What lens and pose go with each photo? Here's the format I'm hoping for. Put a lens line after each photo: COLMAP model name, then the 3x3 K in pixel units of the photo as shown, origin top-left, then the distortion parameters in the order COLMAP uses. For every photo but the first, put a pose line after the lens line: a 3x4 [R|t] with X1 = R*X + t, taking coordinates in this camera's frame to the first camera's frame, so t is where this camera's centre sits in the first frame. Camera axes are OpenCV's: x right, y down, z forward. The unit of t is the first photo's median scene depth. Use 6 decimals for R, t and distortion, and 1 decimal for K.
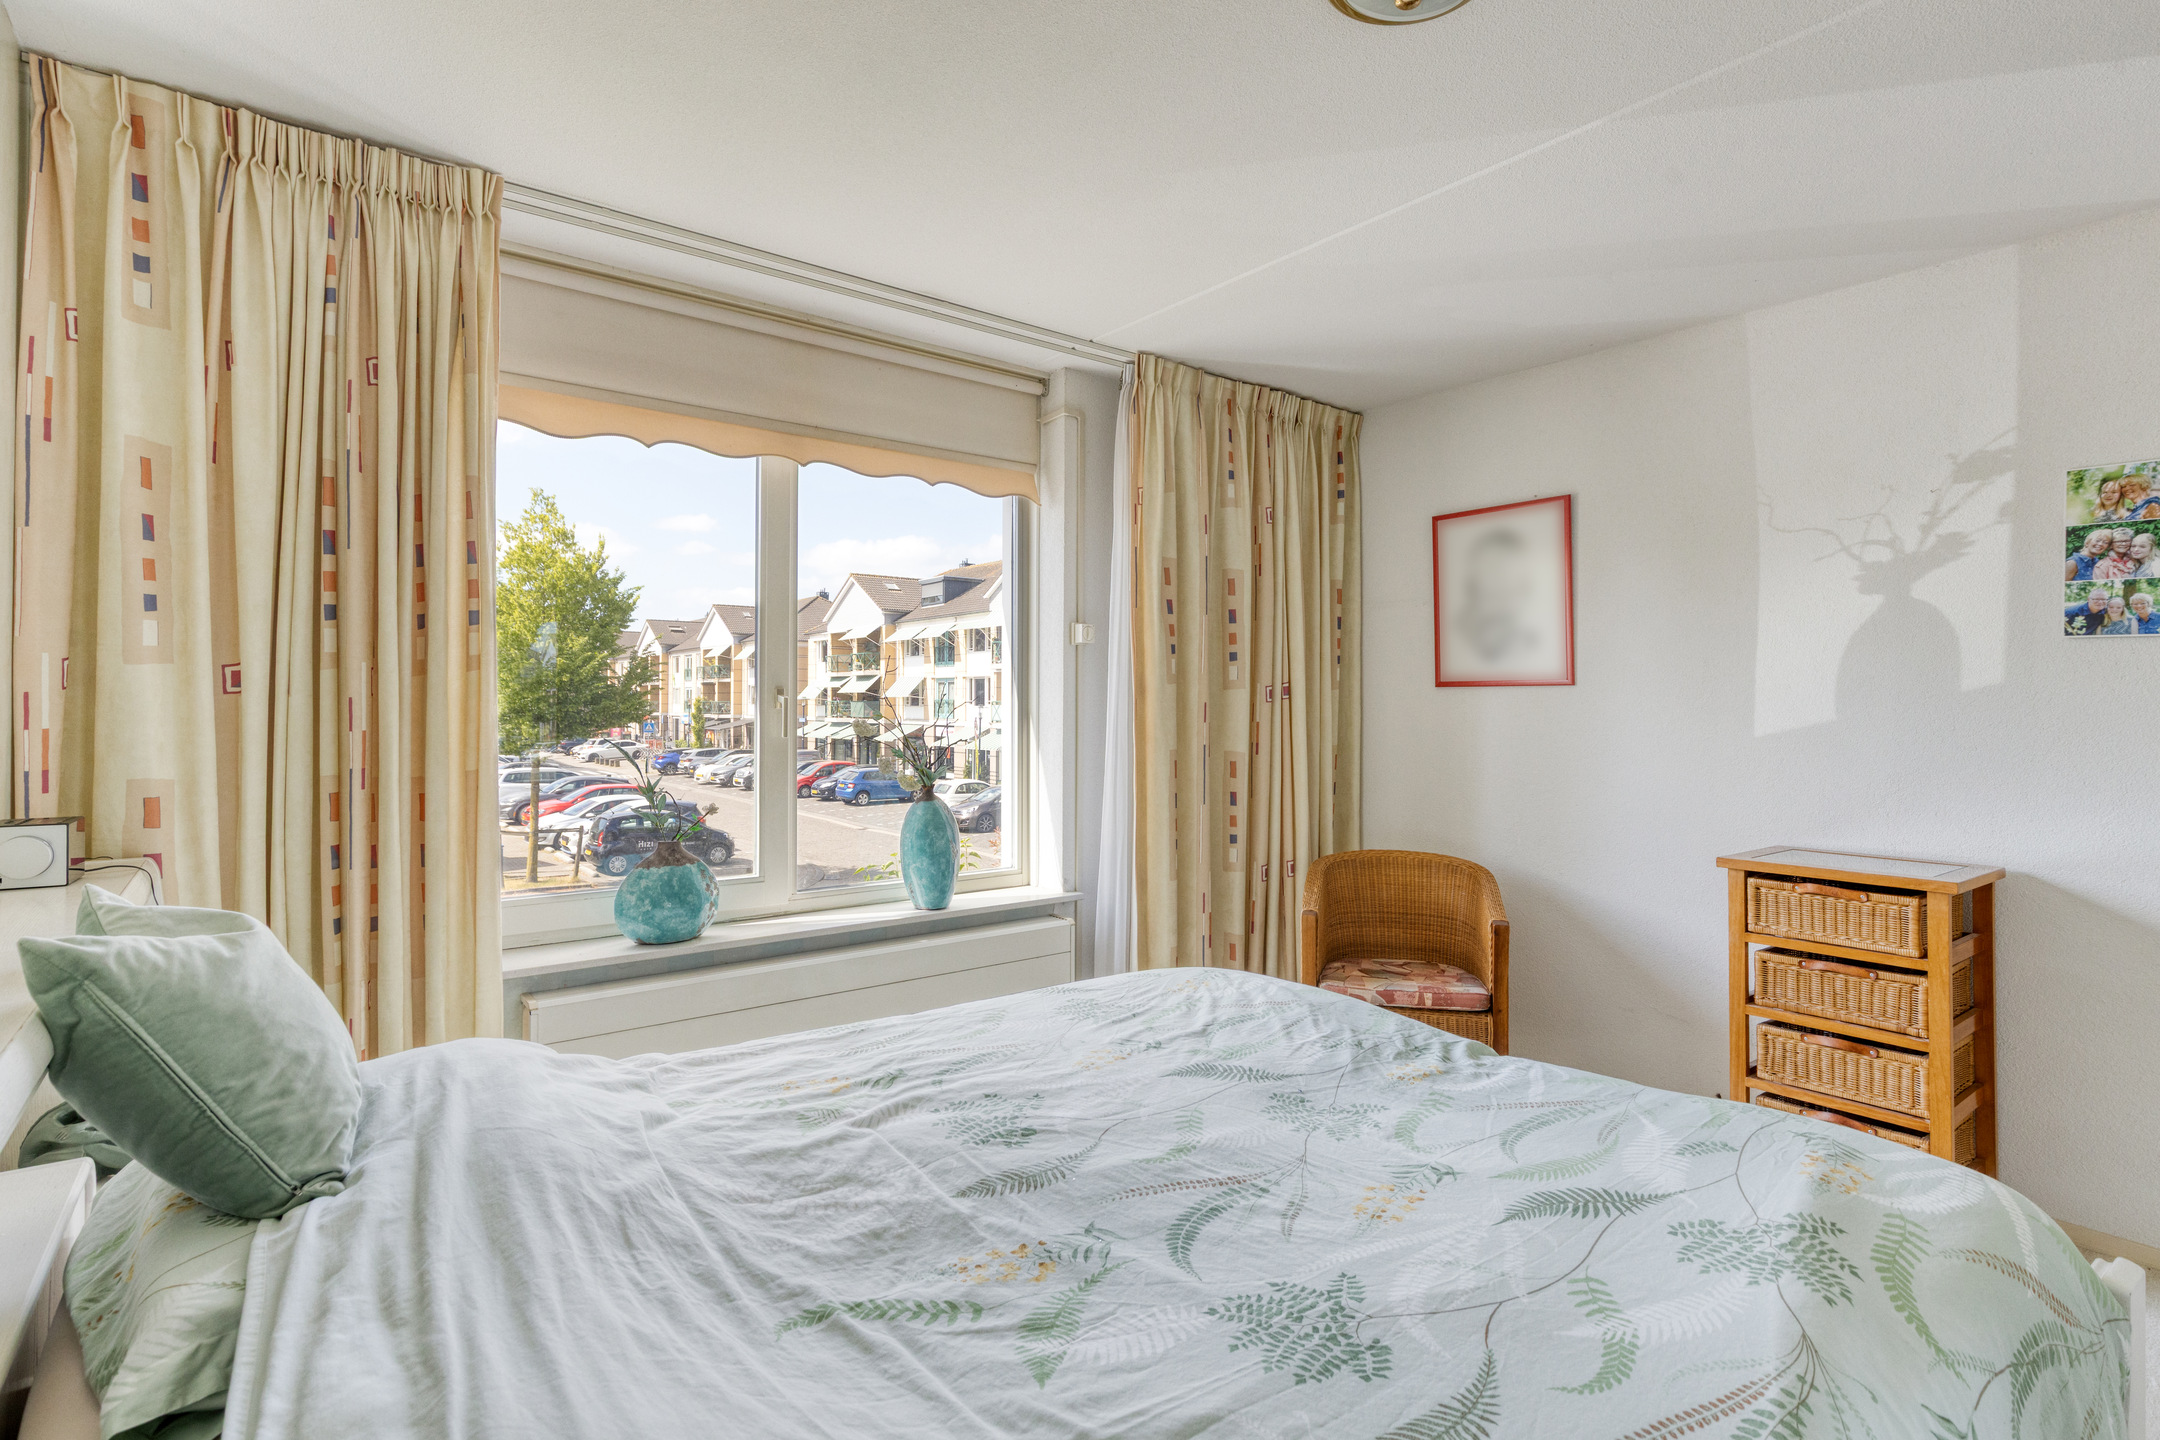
lens RADIAL K [[1040.3, 0, 1080.0], [0, 1040.3, 720.0], [0, 0, 1]] dist [-0.000898, 0.000059]
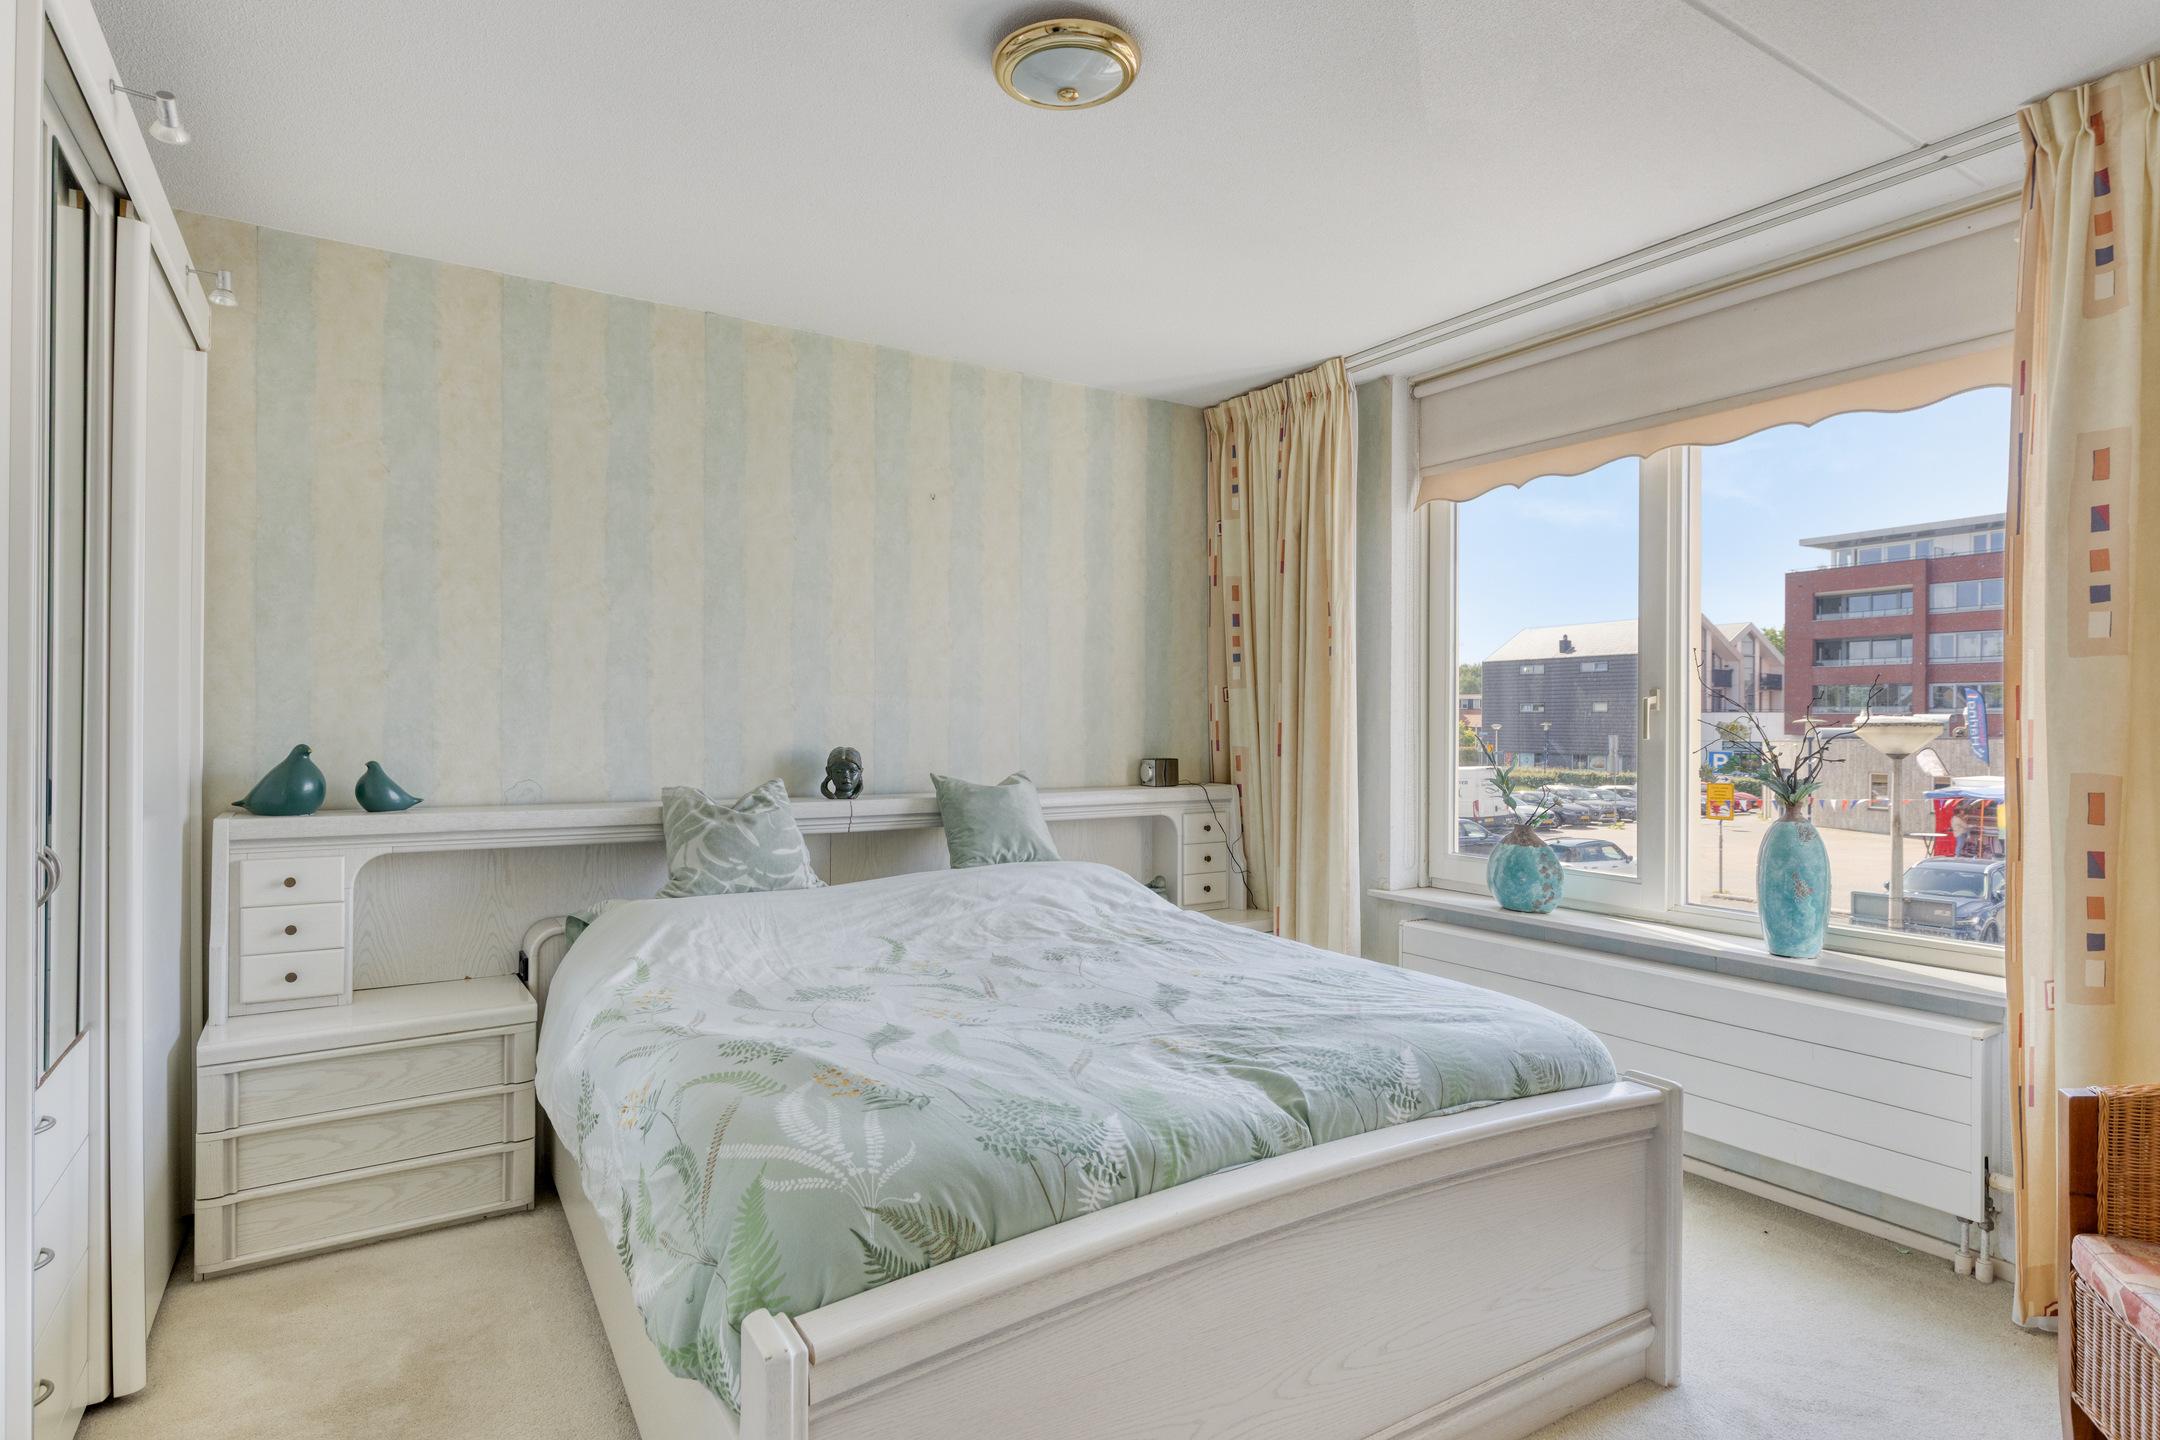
lens RADIAL K [[1115.0, 0, 1080.0], [0, 1115.0, 720.0], [0, 0, 1]] dist [-0.000452, -0.000043]
pose [[-0.070865, -0.008343, -0.997451, 1.265606], [-0.015558, 0.999853, -0.007257, 0.026876], [0.997365, 0.015005, -0.070984, 0.870233]]
